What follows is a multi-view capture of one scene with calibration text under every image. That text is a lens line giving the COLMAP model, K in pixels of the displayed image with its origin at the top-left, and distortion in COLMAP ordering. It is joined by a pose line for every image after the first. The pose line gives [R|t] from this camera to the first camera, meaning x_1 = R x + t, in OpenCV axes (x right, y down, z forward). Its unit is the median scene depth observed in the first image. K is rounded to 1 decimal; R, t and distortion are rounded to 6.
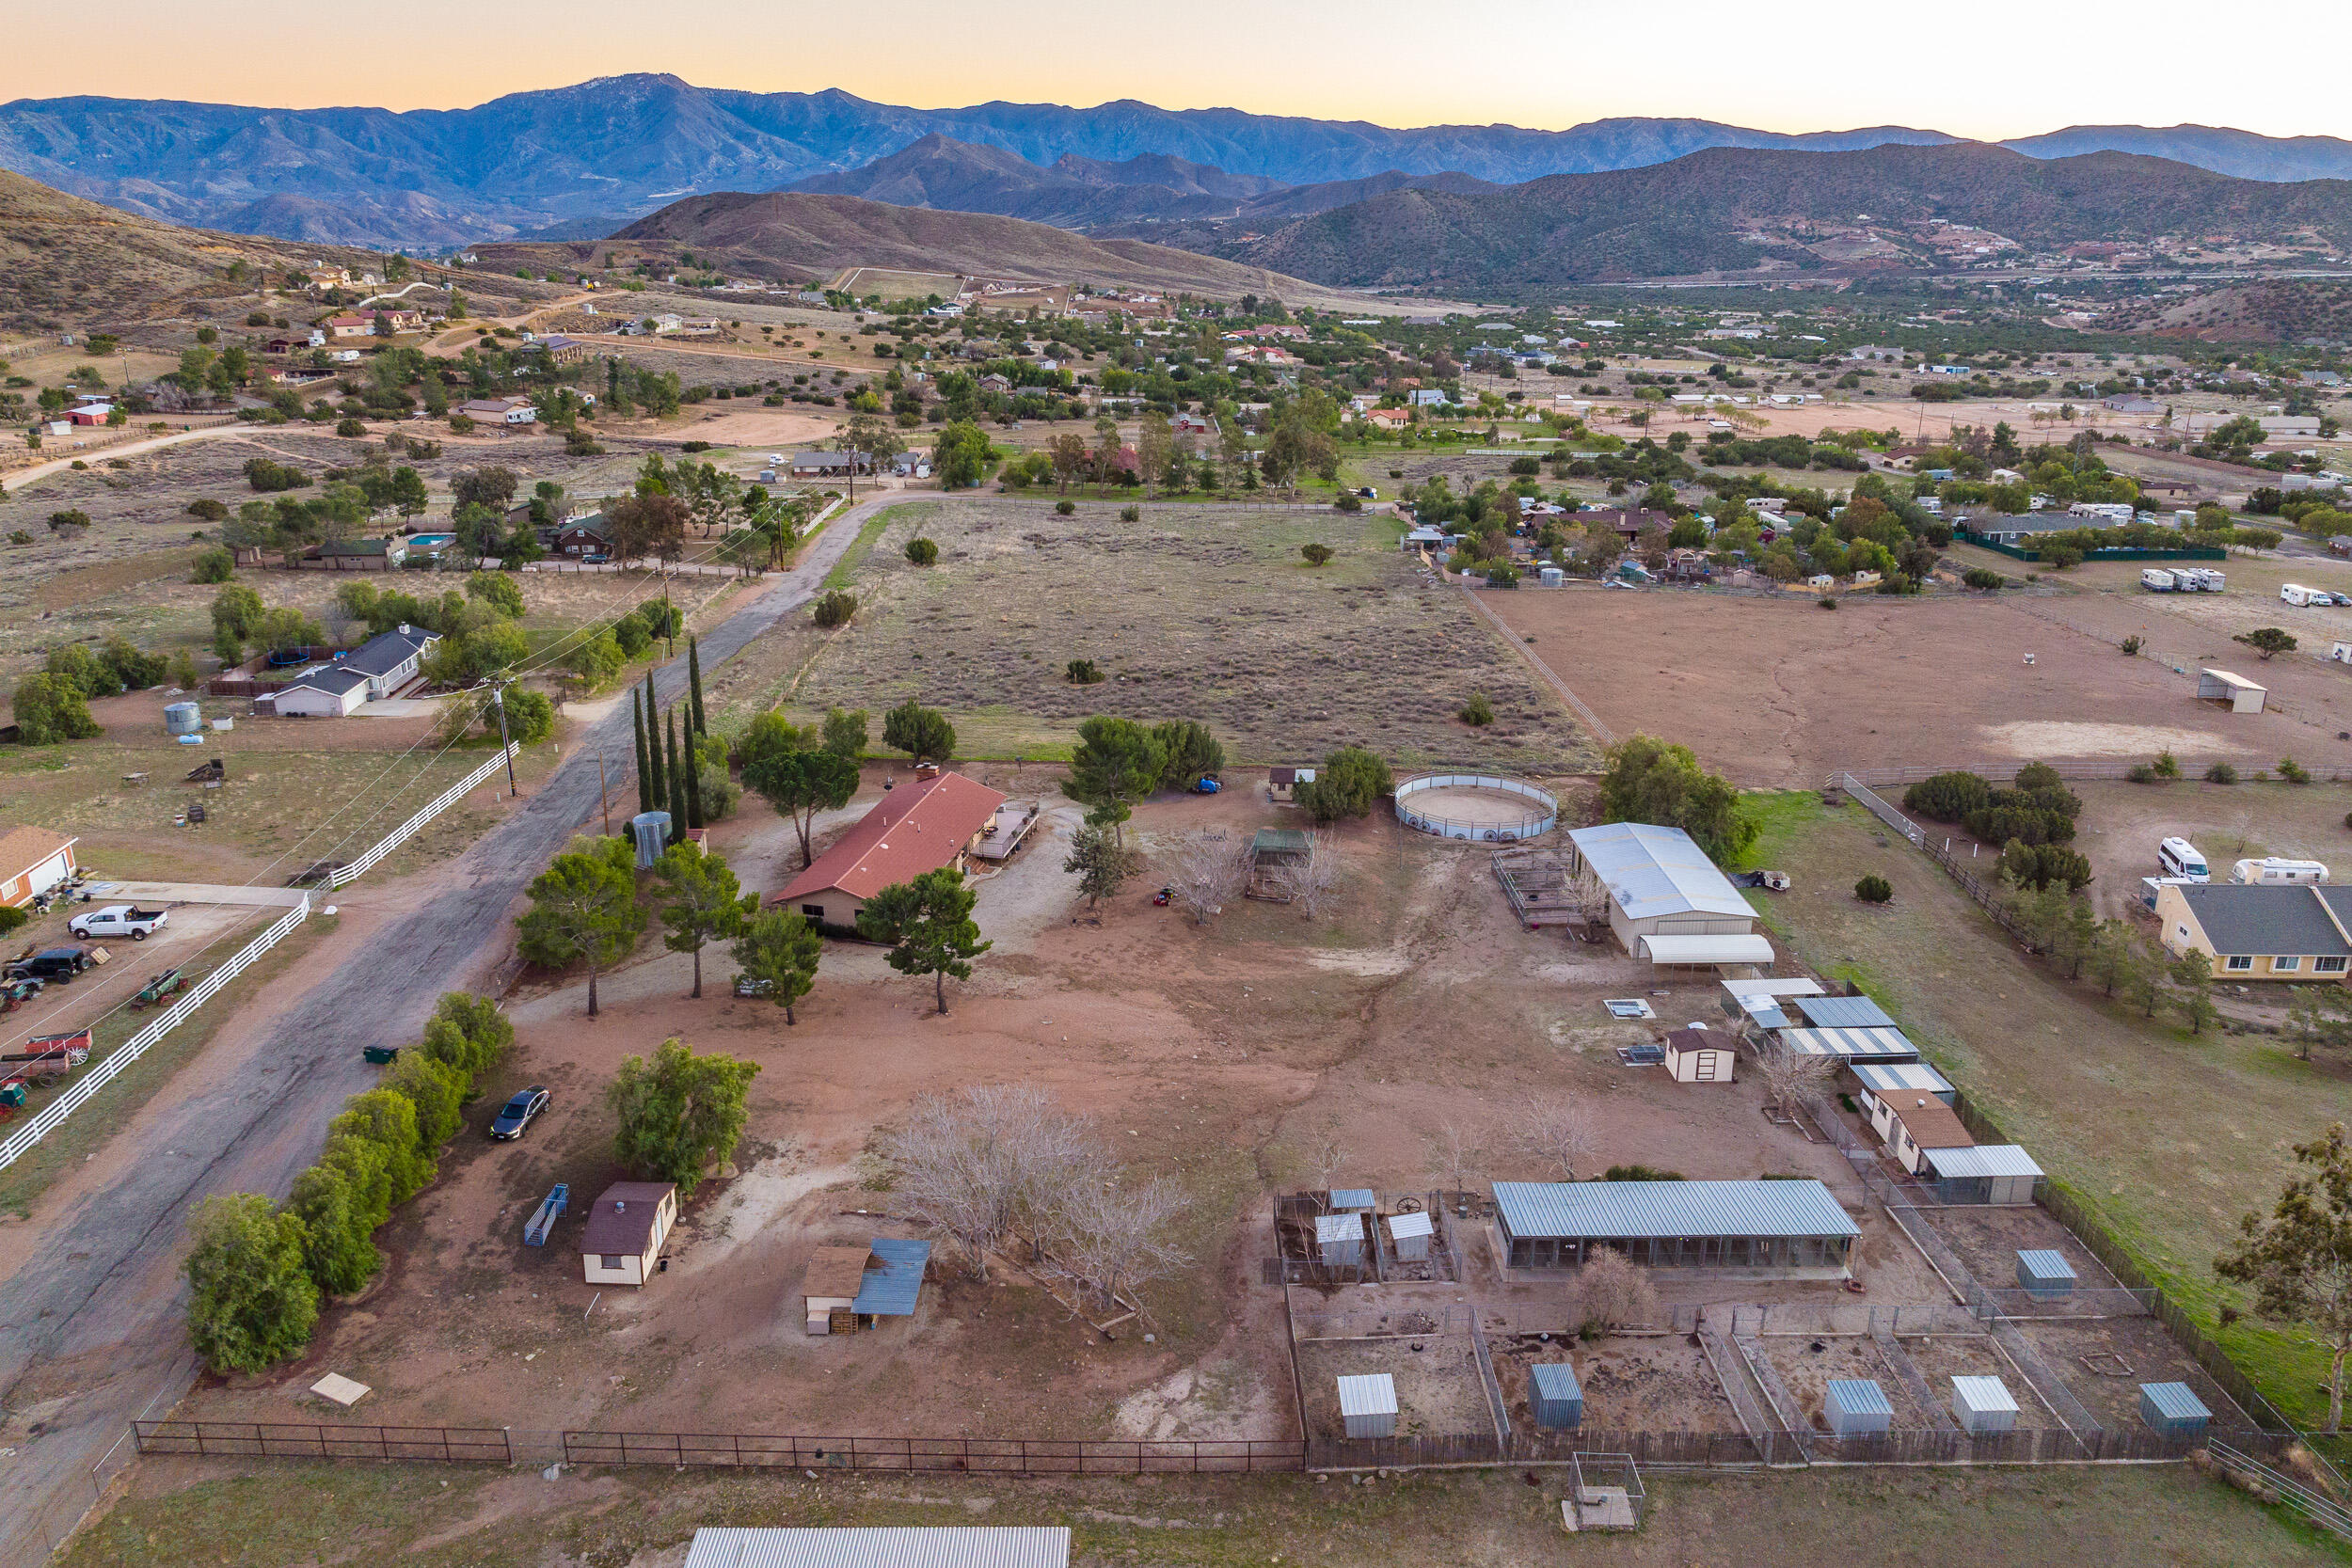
lens RADIAL K [[1655.7, 0, 1176.3], [0, 1655.7, 721.6], [0, 0, 1]] dist [-0.032757, 0.019032]
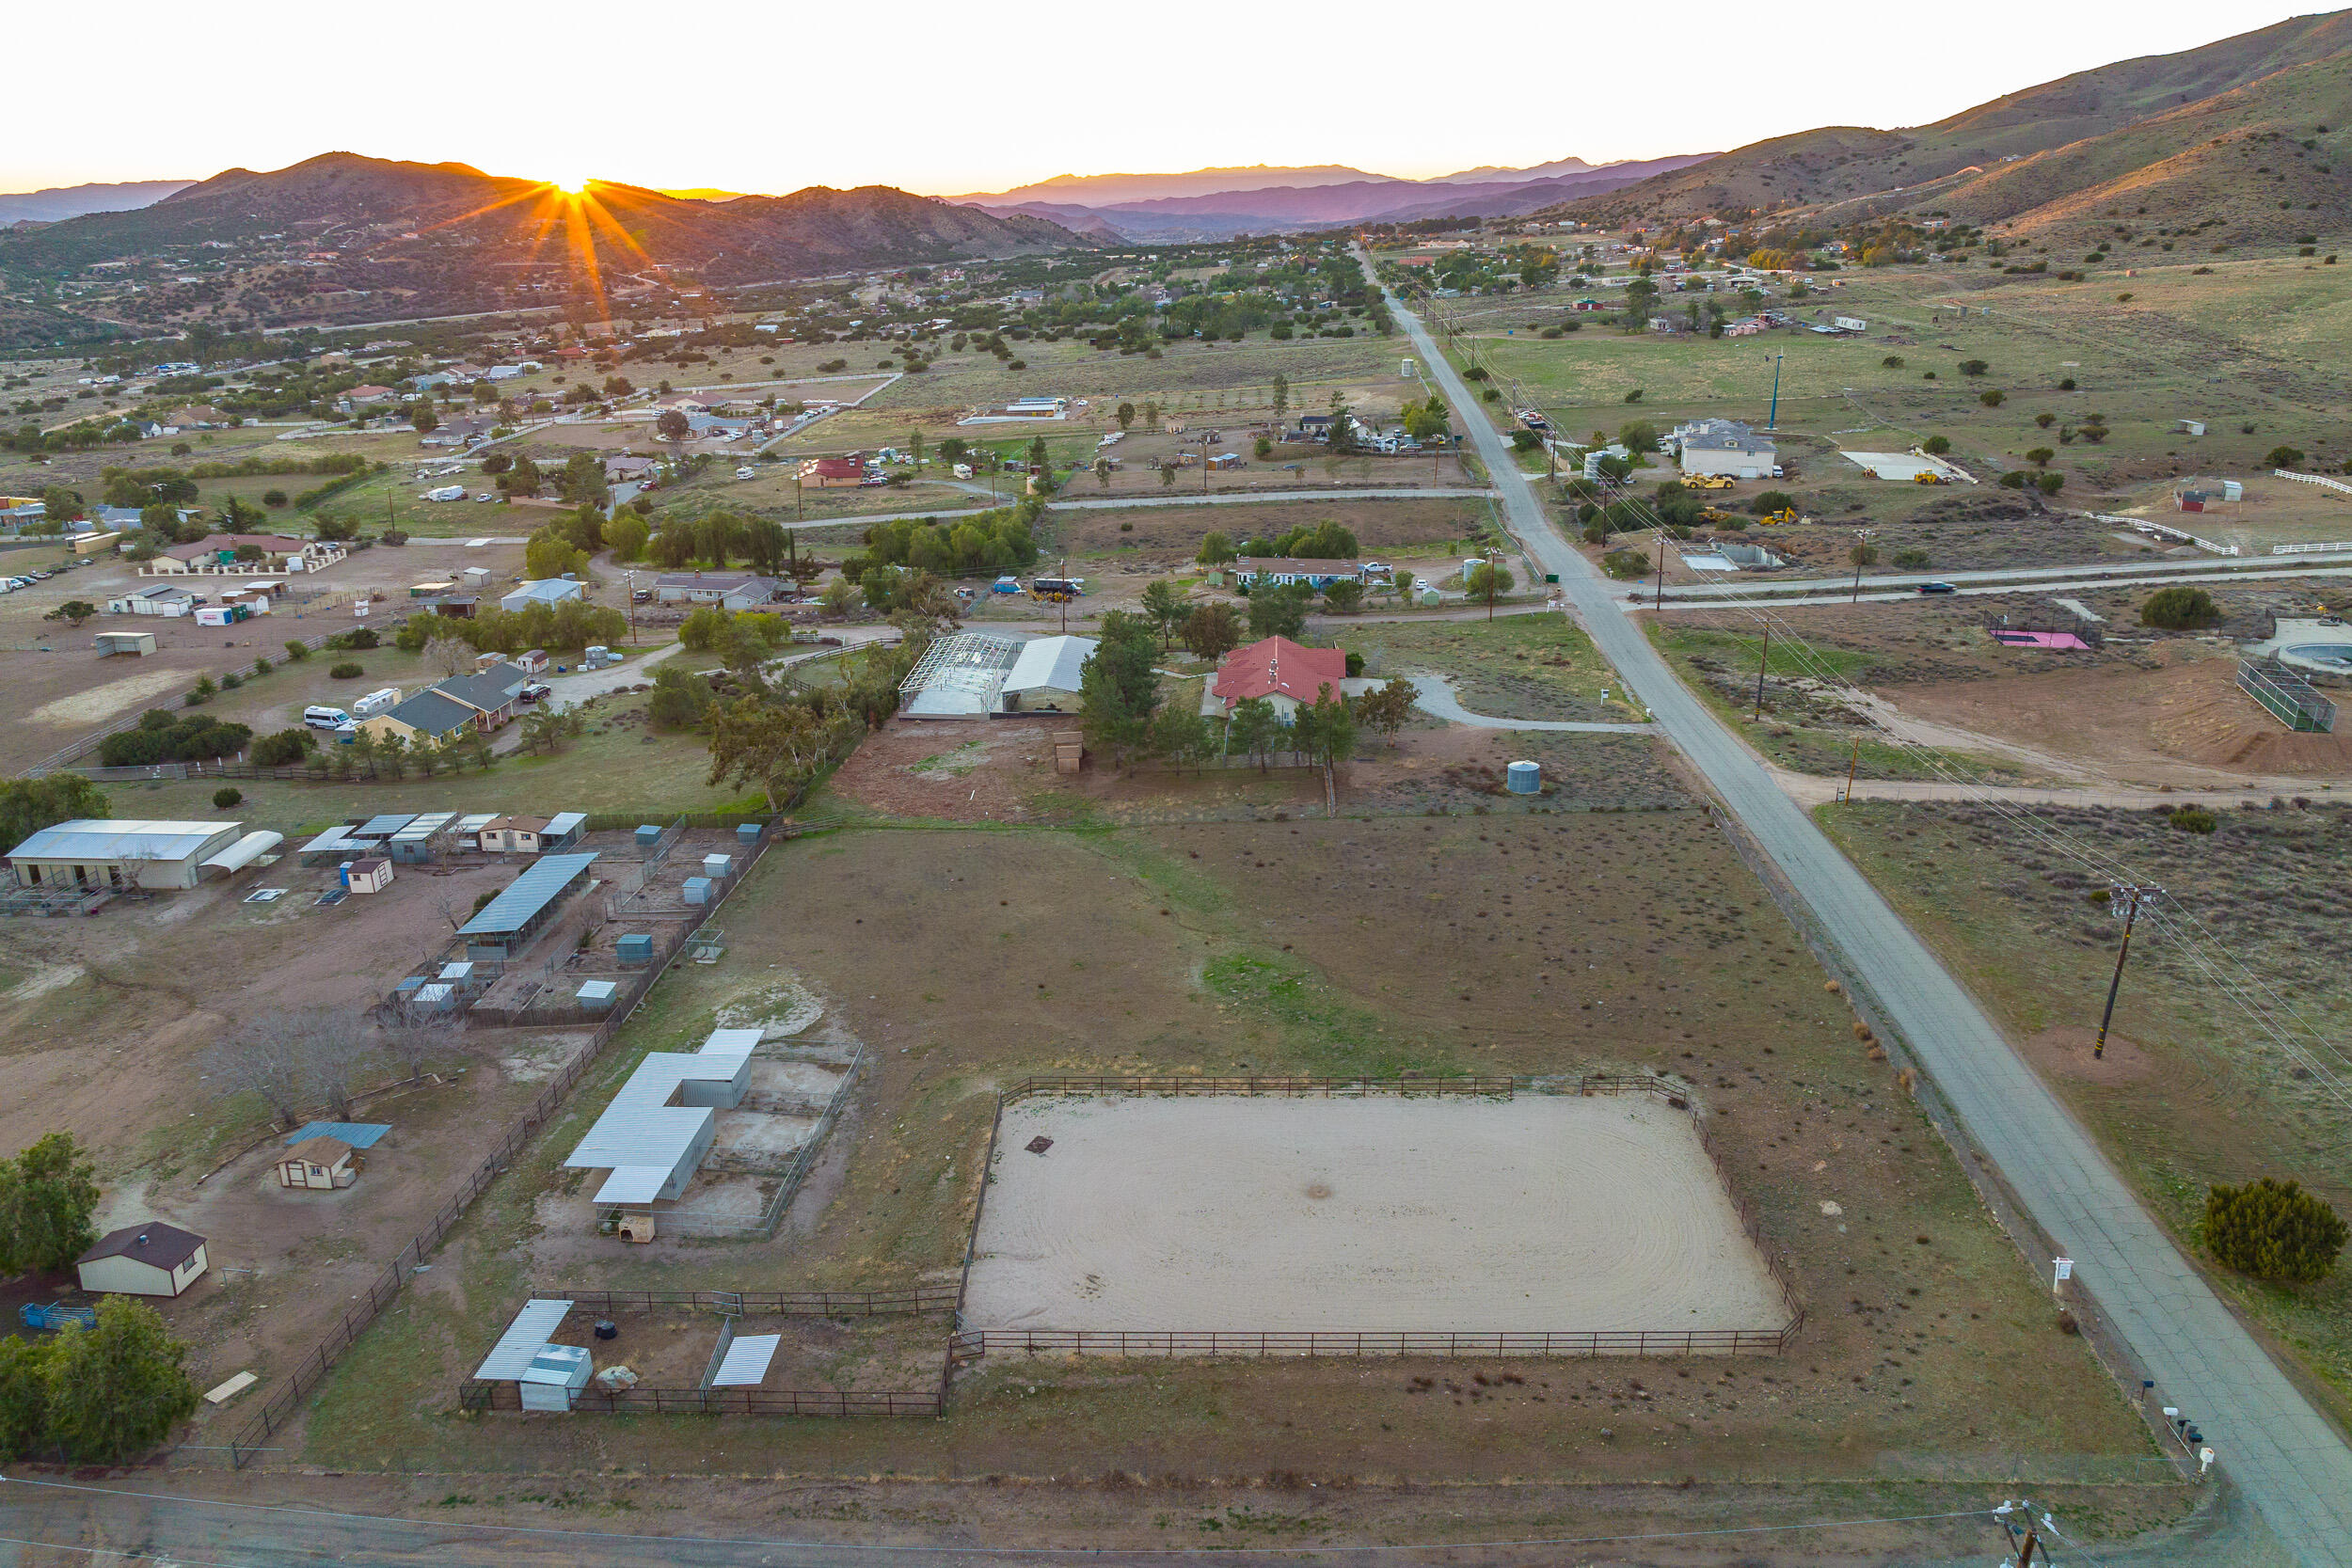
lens RADIAL K [[1655.7, 0, 1176.3], [0, 1655.7, 721.6], [0, 0, 1]] dist [-0.032757, 0.019032]
pose [[0.087830, -0.305105, 0.948260, -0.199926], [0.308309, 0.913522, 0.265372, -0.018995], [-0.947223, 0.269049, 0.174301, 0.002300]]
